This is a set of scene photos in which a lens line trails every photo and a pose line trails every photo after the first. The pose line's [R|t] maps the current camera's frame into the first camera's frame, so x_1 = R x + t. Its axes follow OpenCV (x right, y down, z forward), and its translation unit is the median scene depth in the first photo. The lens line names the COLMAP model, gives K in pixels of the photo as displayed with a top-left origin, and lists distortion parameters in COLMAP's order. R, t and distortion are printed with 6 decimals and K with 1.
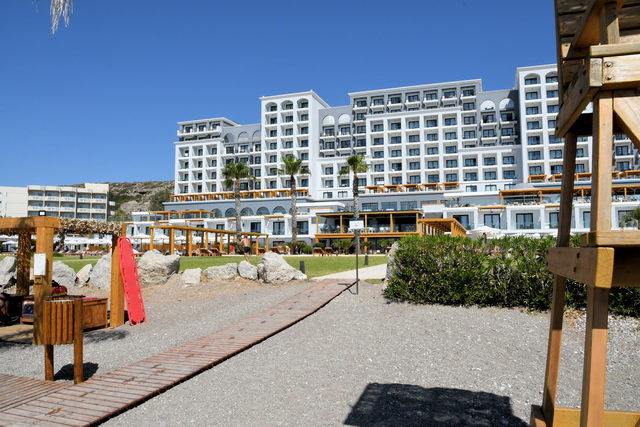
lens RADIAL K [[489.3, 0, 321.0], [0, 489.3, 211.8], [0, 0, 1]] dist [-0.043075, -0.011458]
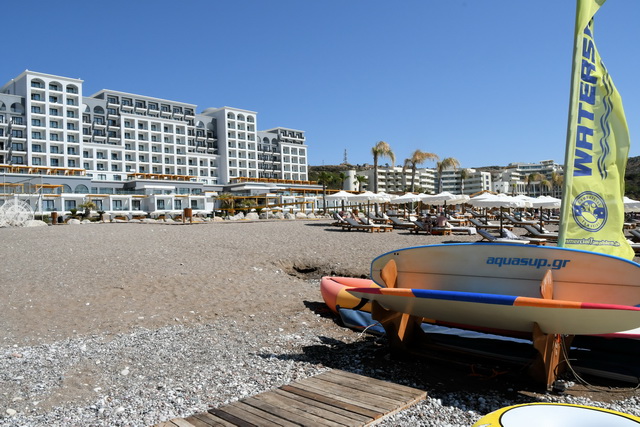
lens RADIAL K [[489.3, 0, 319.4], [0, 489.3, 213.8], [0, 0, 1]] dist [-0.043075, -0.011458]
pose [[0.386981, 0.013157, 0.921994, -0.854181], [-0.026023, 0.999656, -0.003342, 0.043594], [-0.921720, -0.022700, 0.387191, 0.093964]]
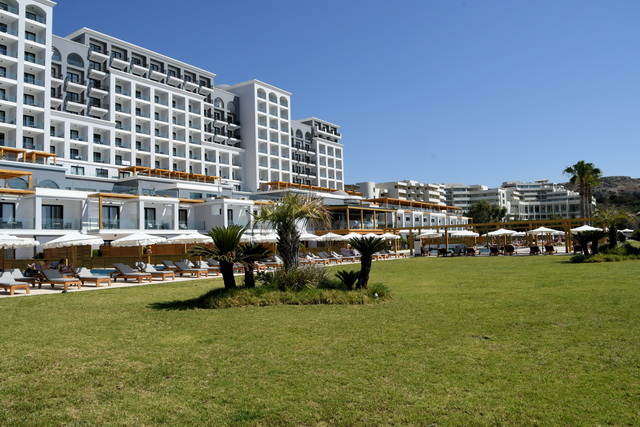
lens RADIAL K [[489.3, 0, 321.6], [0, 489.3, 215.6], [0, 0, 1]] dist [-0.043075, -0.011458]
pose [[0.248805, 0.051320, 0.967193, -0.550619], [-0.040551, 0.998272, -0.042538, 0.044314], [-0.967704, -0.028637, 0.250456, 0.532246]]
